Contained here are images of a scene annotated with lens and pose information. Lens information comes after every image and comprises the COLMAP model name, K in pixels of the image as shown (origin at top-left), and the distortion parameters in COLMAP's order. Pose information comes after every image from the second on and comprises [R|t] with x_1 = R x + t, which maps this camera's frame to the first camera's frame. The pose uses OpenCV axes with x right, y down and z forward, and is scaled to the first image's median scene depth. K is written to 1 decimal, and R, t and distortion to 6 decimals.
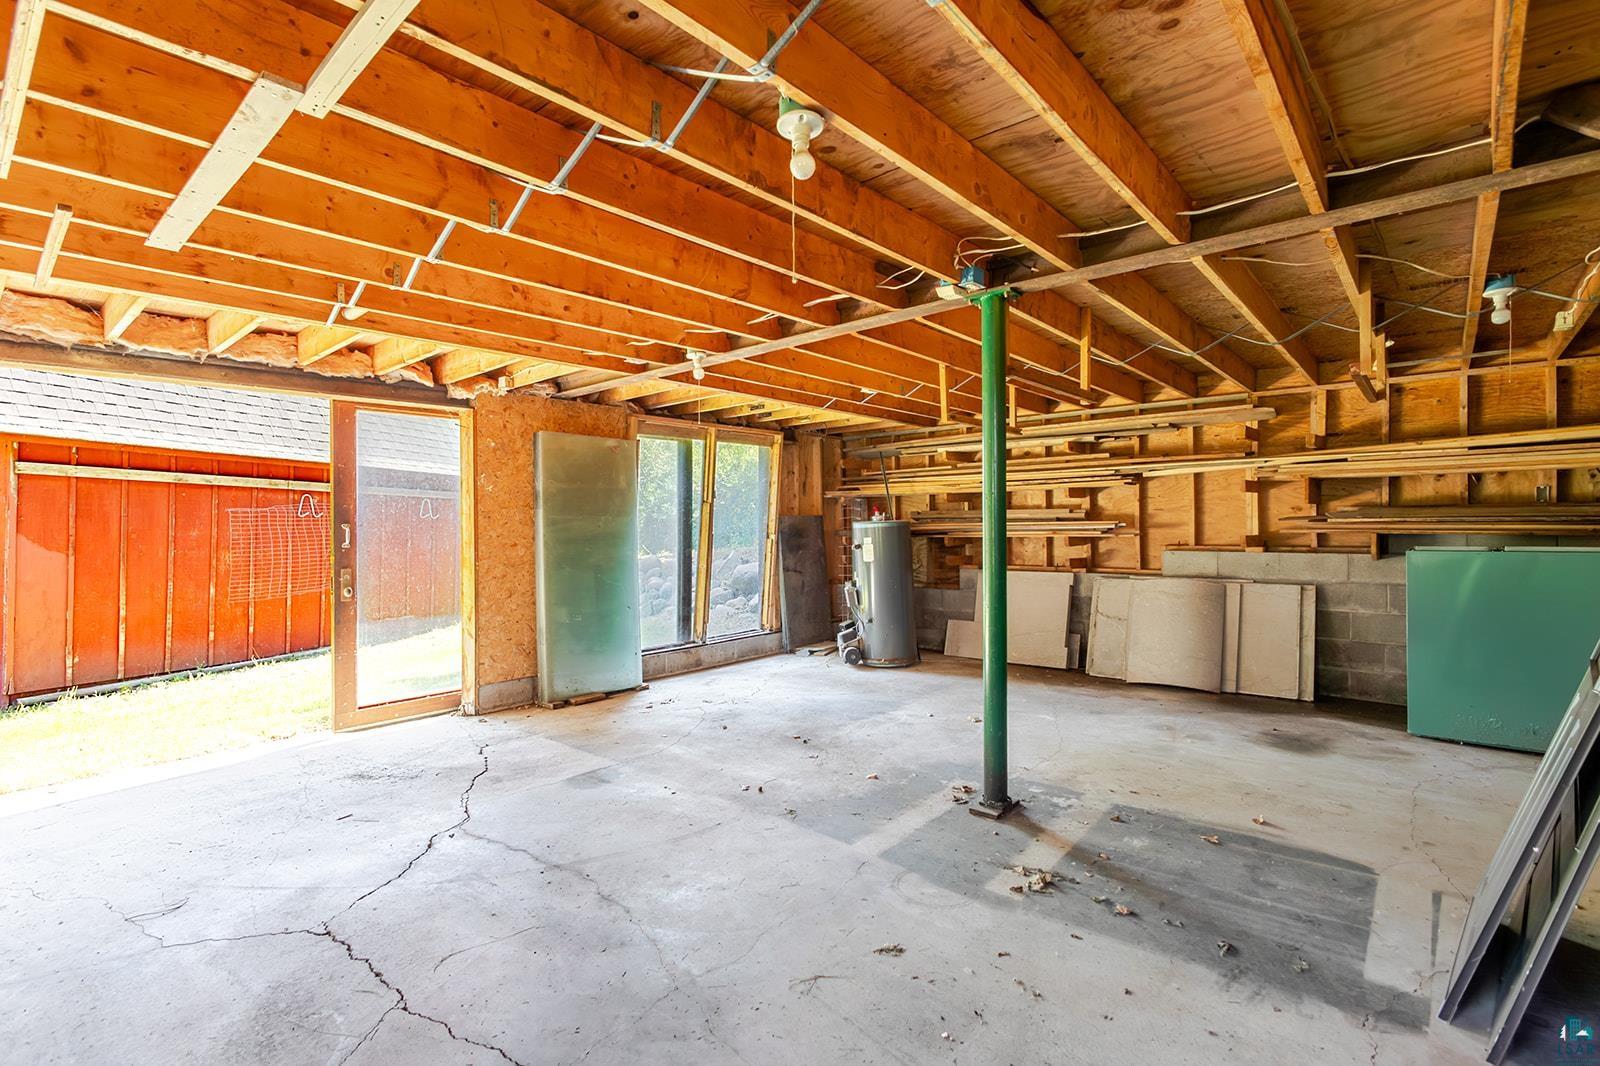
lens RADIAL K [[746.2, 0, 800.0], [0, 746.2, 533.0], [0, 0, 1]] dist [0.005313, 0.000050]
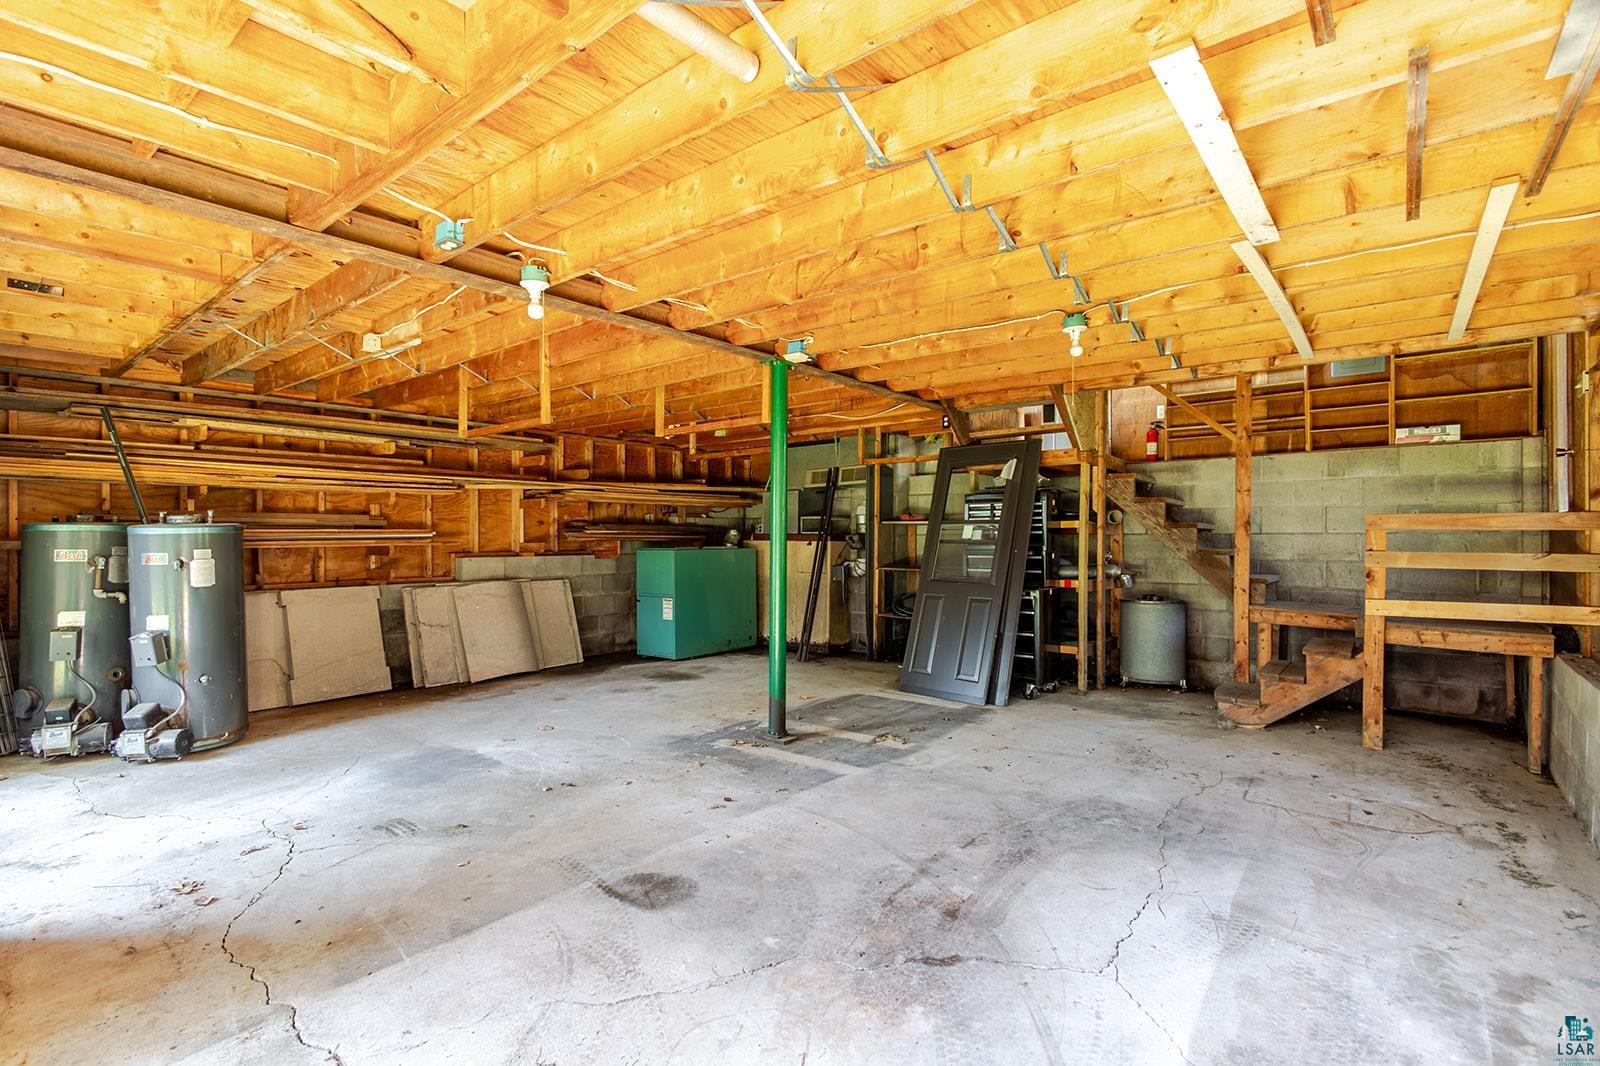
lens RADIAL K [[731.9, 0, 800.0], [0, 731.9, 533.0], [0, 0, 1]] dist [0.011620, -0.010217]
pose [[-0.026272, 0.012253, 0.999580, -1.151468], [0.009601, 0.999882, -0.012005, 0.010302], [-0.999609, 0.009281, -0.026387, 1.055965]]
